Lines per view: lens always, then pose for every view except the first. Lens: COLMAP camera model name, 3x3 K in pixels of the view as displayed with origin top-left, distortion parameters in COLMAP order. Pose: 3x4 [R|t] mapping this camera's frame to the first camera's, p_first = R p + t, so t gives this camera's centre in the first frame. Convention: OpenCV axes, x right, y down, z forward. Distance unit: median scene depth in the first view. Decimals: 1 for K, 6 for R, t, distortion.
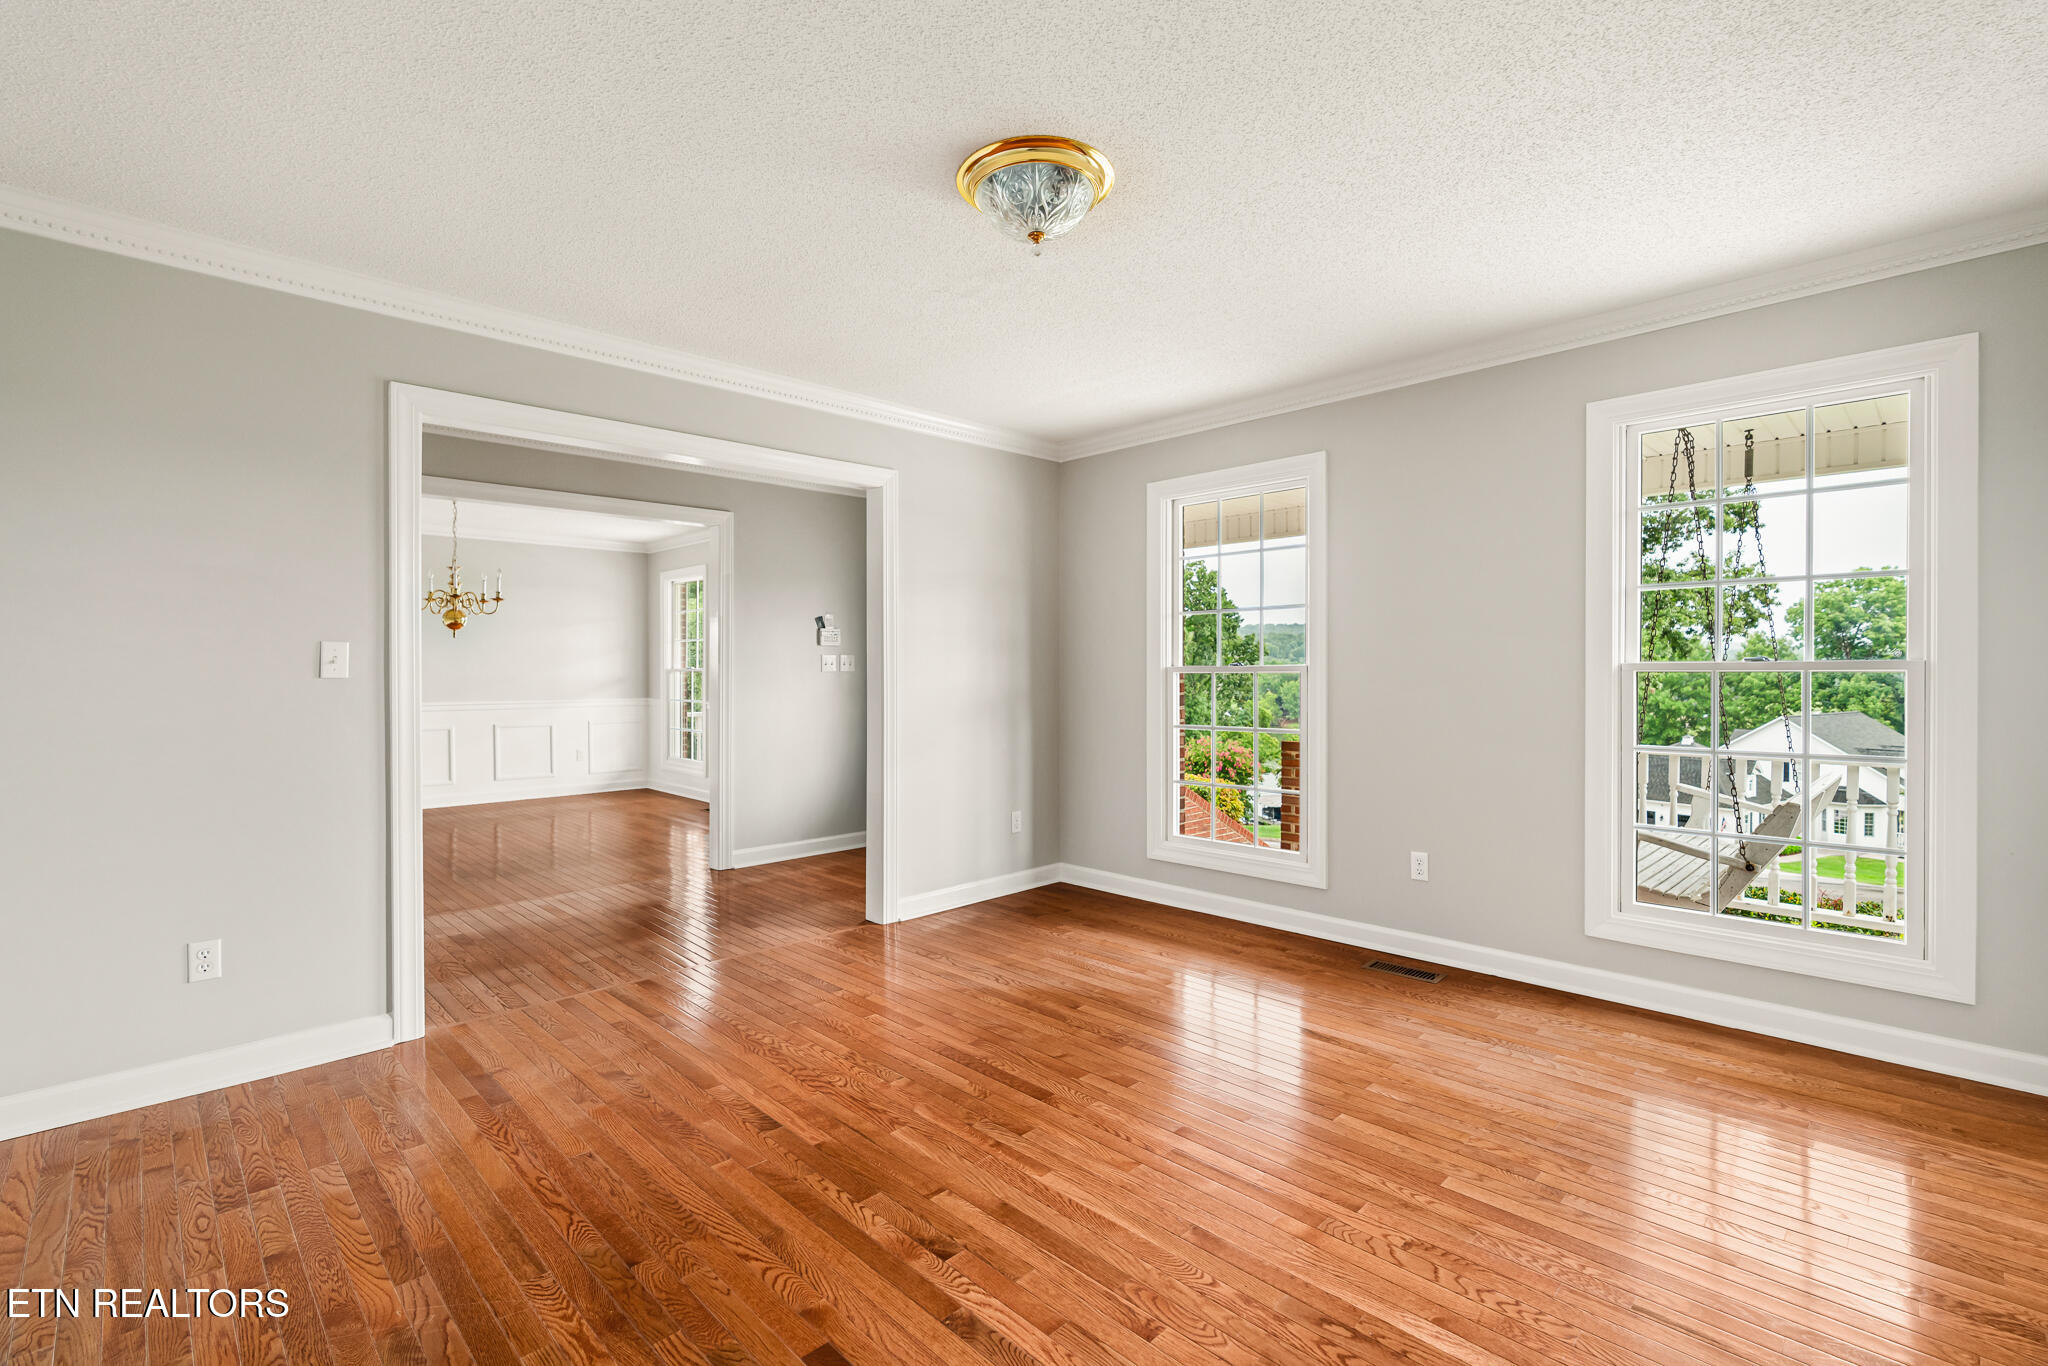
lens RADIAL K [[940.3, 0, 1024.0], [0, 940.3, 683.0], [0, 0, 1]] dist [-0.000223, 0.000257]
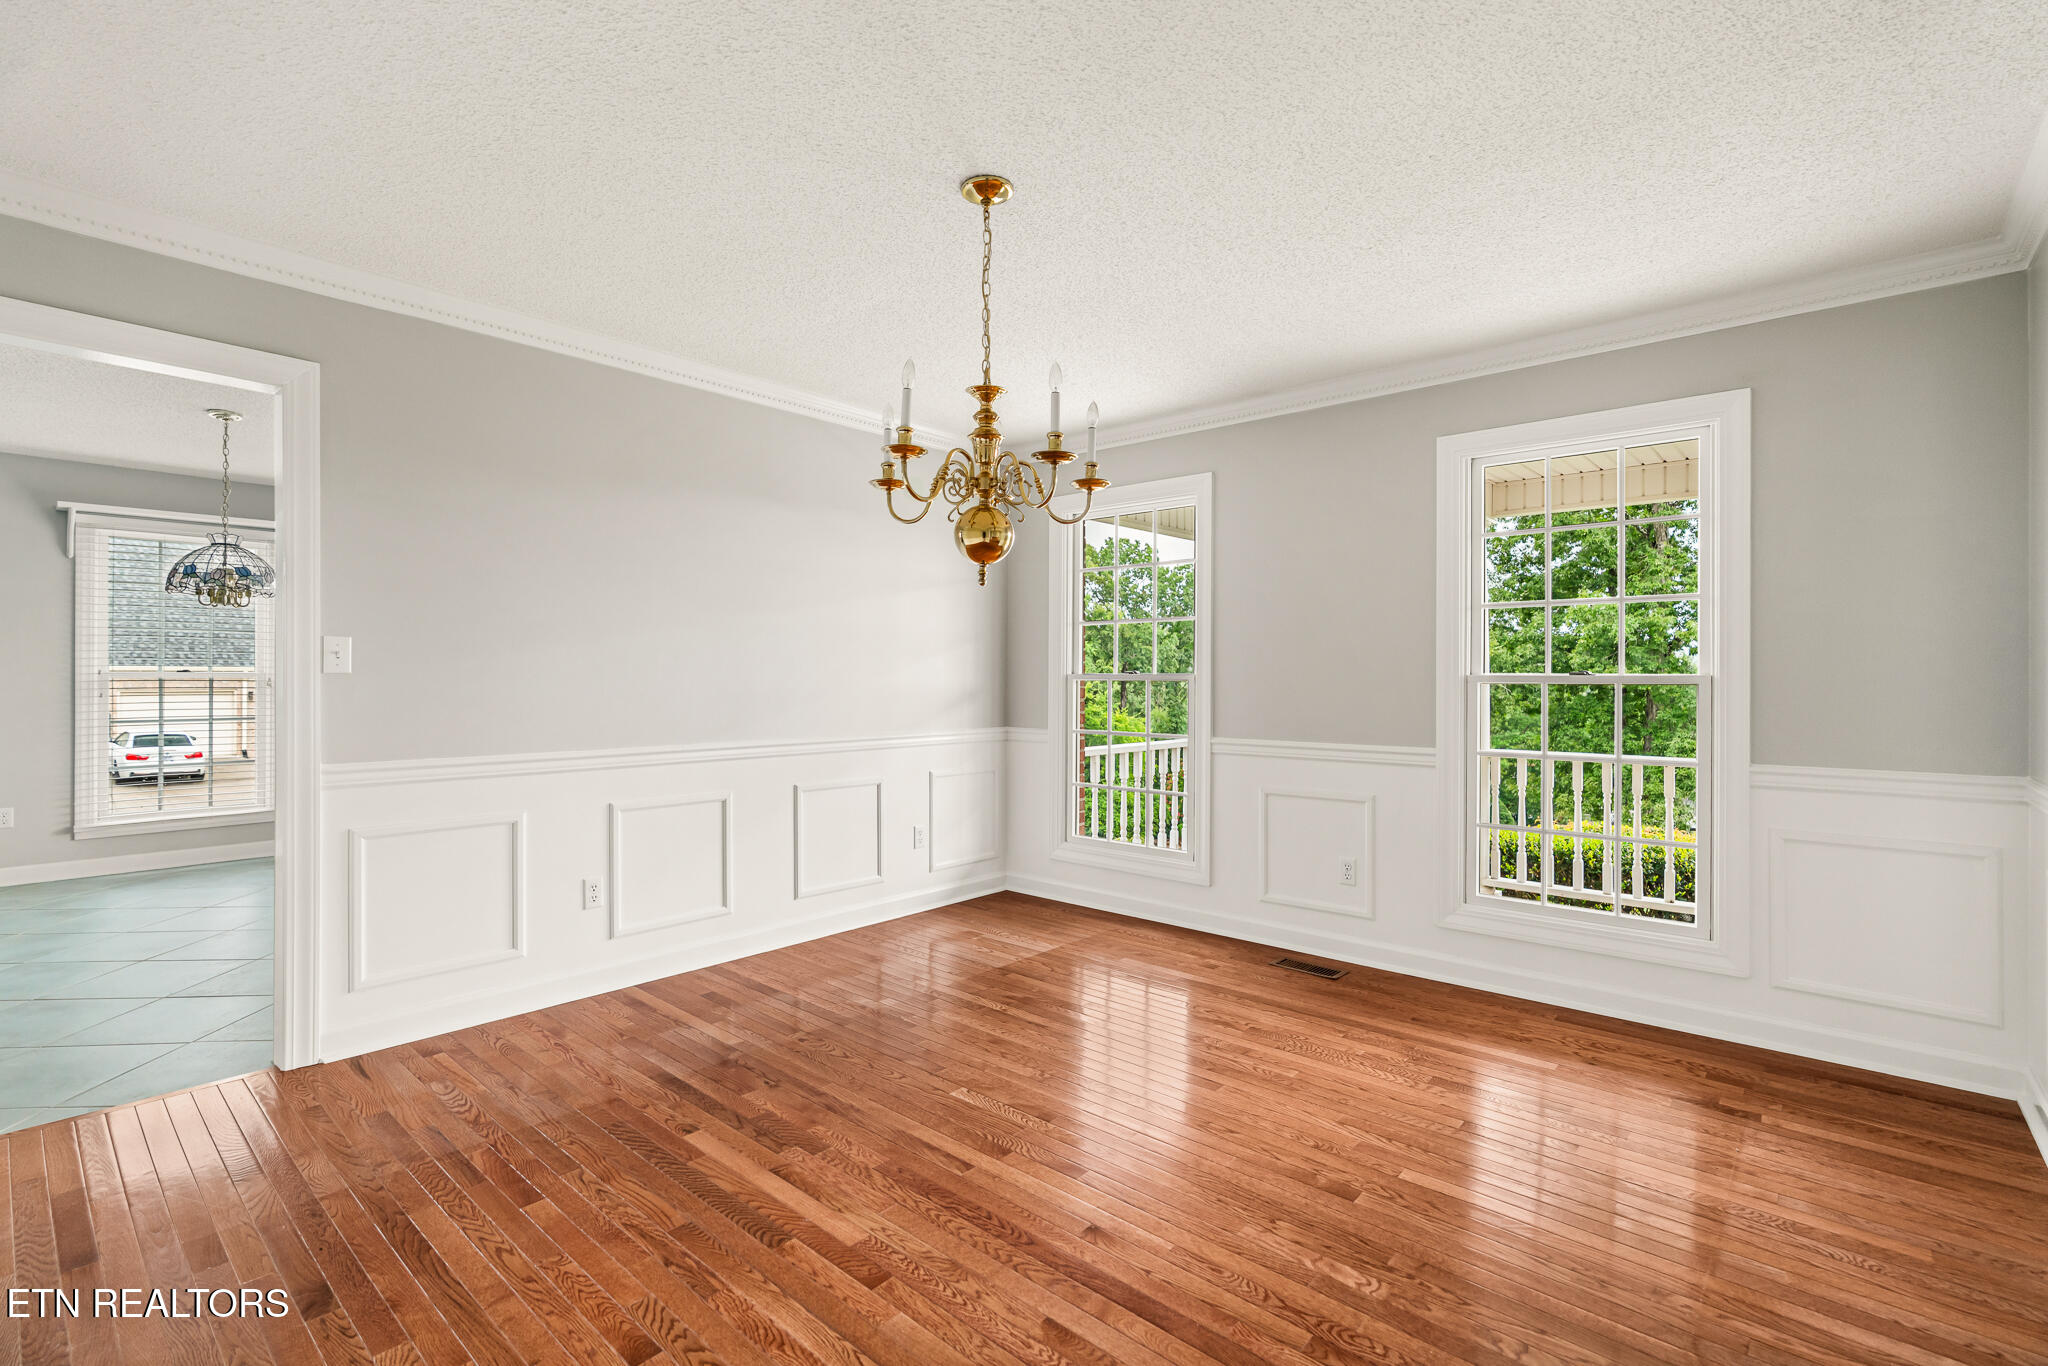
lens RADIAL K [[924.6, 0, 1024.0], [0, 924.6, 683.0], [0, 0, 1]] dist [-0.002780, -0.000205]
pose [[0.996510, 0.008788, 0.083014, -0.269701], [-0.008298, 0.999946, -0.006243, -0.004363], [-0.083064, 0.005533, 0.996529, 0.282925]]
